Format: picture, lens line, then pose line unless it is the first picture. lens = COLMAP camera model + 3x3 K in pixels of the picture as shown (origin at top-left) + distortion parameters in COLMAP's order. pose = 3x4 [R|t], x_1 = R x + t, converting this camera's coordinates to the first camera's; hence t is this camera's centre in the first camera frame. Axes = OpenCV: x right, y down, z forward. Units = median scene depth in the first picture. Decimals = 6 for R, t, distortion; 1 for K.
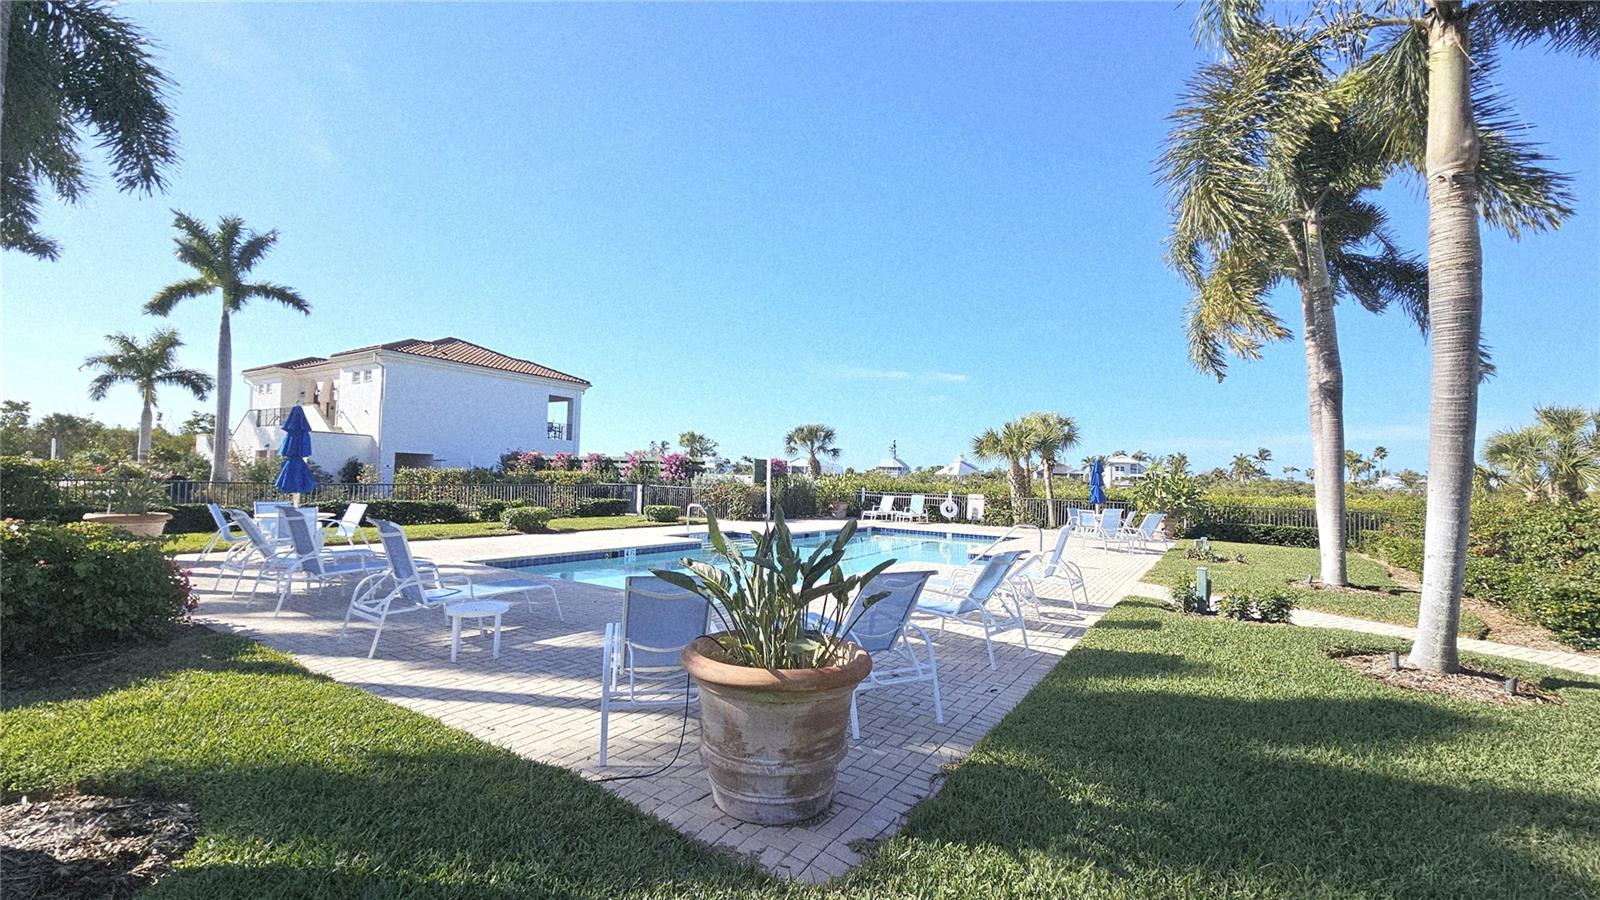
lens RADIAL K [[657.4, 0, 802.0], [0, 657.4, 465.4], [0, 0, 1]] dist [-0.003297, 0.000227]
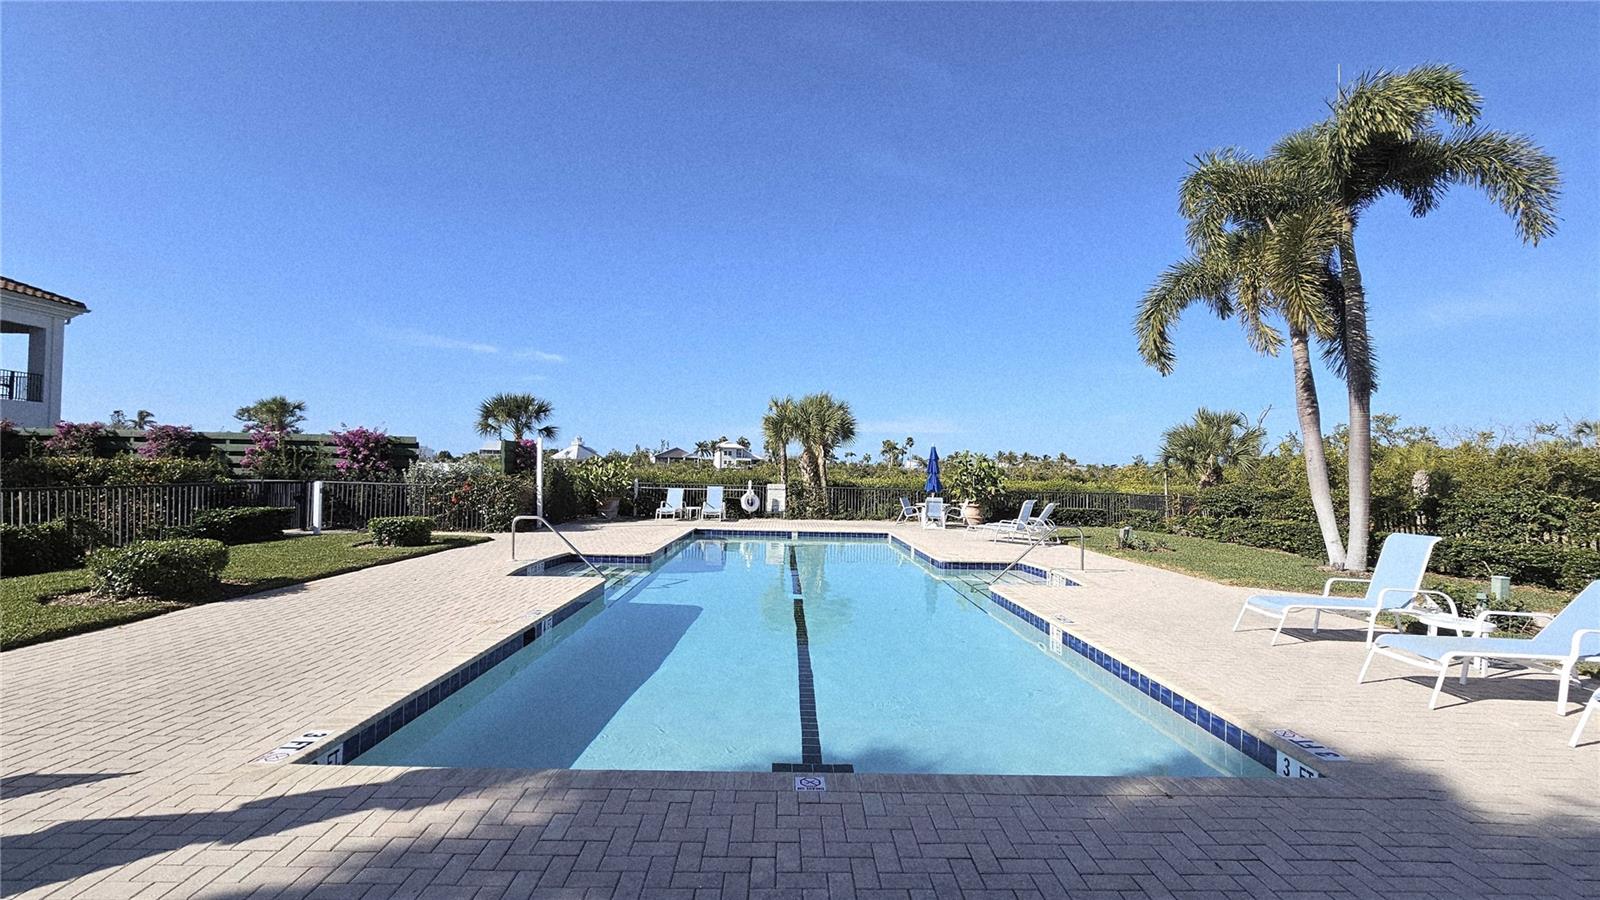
lens RADIAL K [[657.4, 0, 798.3], [0, 657.4, 449.5], [0, 0, 1]] dist [-0.003297, 0.000227]
pose [[0.824855, 0.006875, 0.565303, -0.206301], [-0.007089, 0.999973, -0.001817, -0.000856], [-0.565300, -0.002508, 0.824881, 0.254030]]
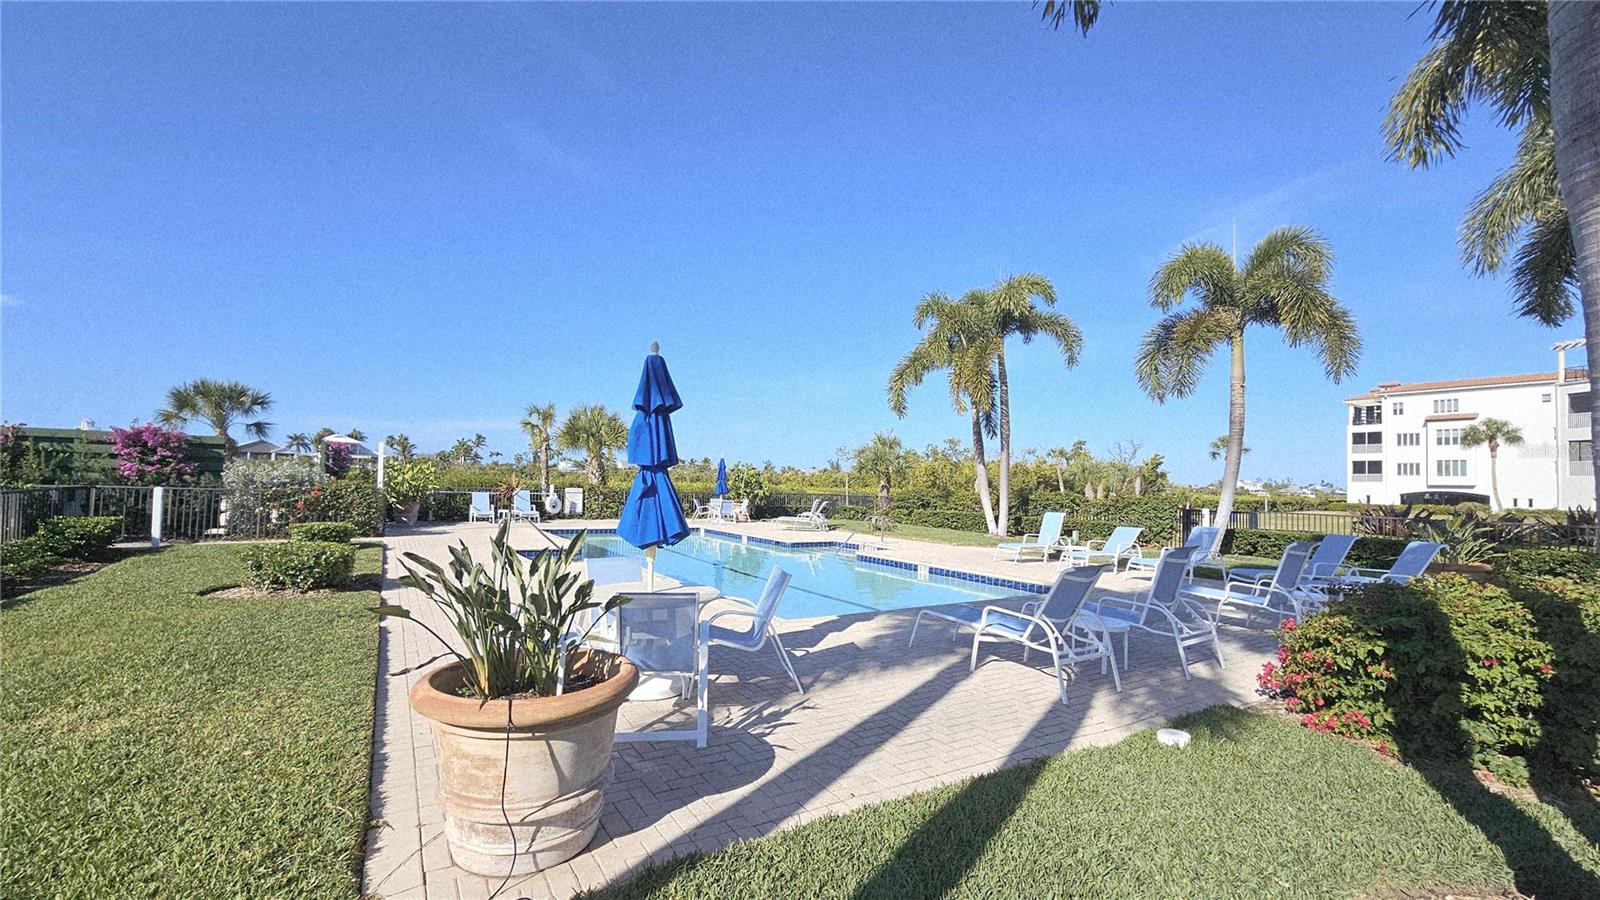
lens RADIAL K [[657.4, 0, 804.7], [0, 657.4, 448.0], [0, 0, 1]] dist [-0.003297, 0.000227]
pose [[0.410007, 0.029552, 0.911603, -0.471273], [-0.033125, 0.999298, -0.017497, -0.008763], [-0.911481, -0.023023, 0.410698, 0.293177]]
